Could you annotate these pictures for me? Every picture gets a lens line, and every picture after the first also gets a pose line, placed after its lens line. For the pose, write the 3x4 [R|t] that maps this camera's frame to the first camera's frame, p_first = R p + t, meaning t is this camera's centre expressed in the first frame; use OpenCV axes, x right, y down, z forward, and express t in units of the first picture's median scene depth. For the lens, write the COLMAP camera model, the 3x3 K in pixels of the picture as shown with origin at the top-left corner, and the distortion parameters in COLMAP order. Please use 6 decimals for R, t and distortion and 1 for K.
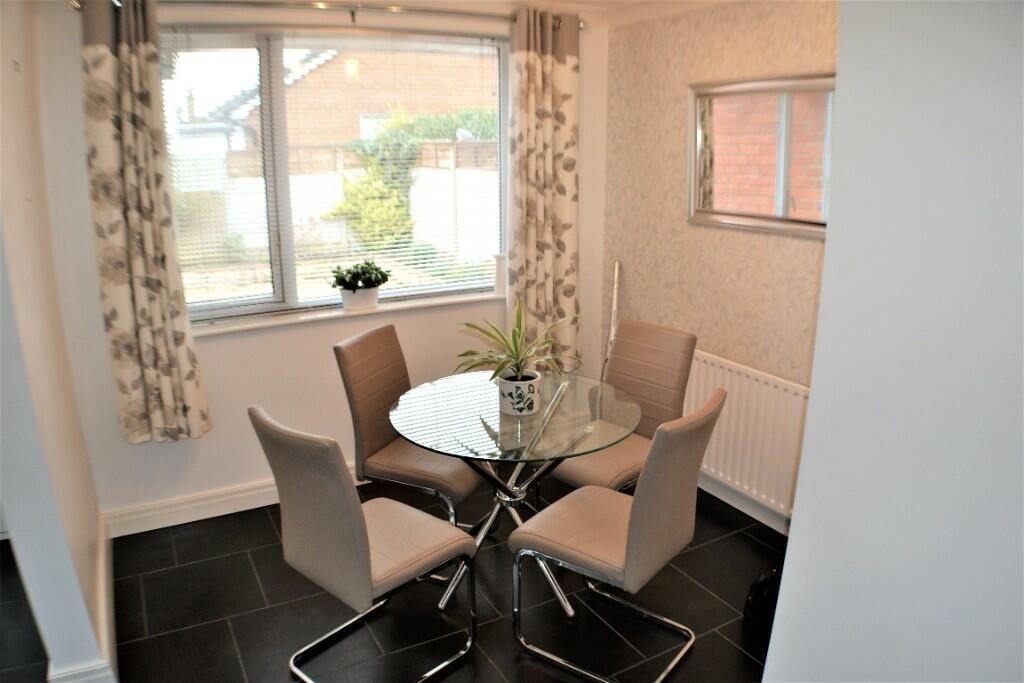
lens RADIAL K [[712.0, 0, 510.8], [0, 712.0, 359.0], [0, 0, 1]] dist [-0.216686, 0.062437]
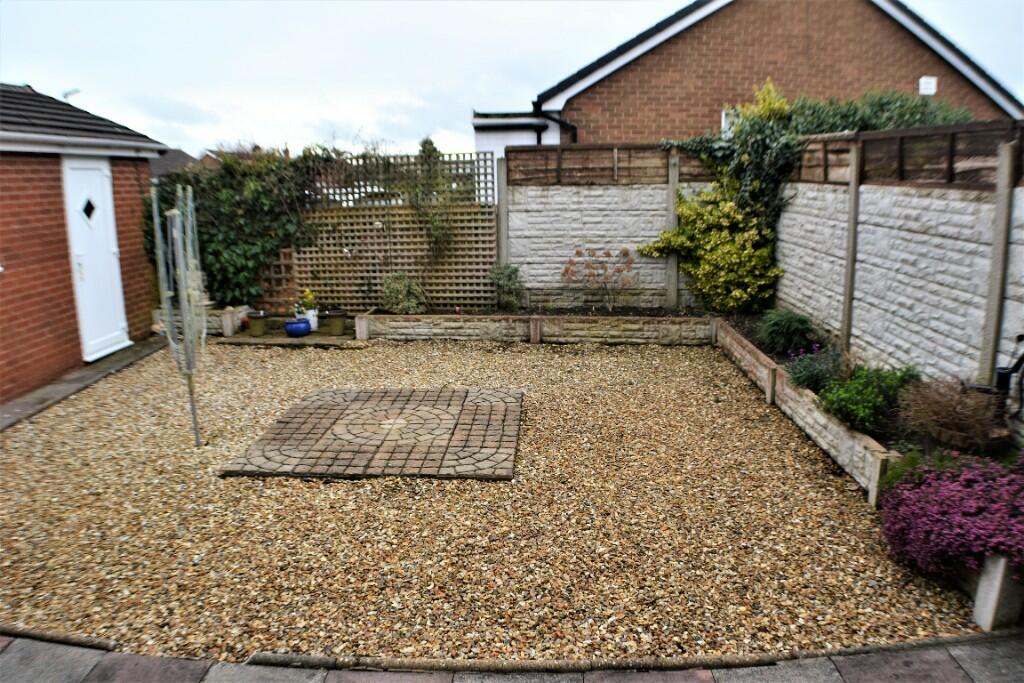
lens RADIAL K [[712.0, 0, 510.8], [0, 712.0, 359.0], [0, 0, 1]] dist [-0.216686, 0.062437]
pose [[0.859049, 0.115713, -0.498644, -0.033494], [-0.136589, 0.990613, -0.005435, -0.085586], [0.493334, 0.072779, 0.866790, 0.377445]]
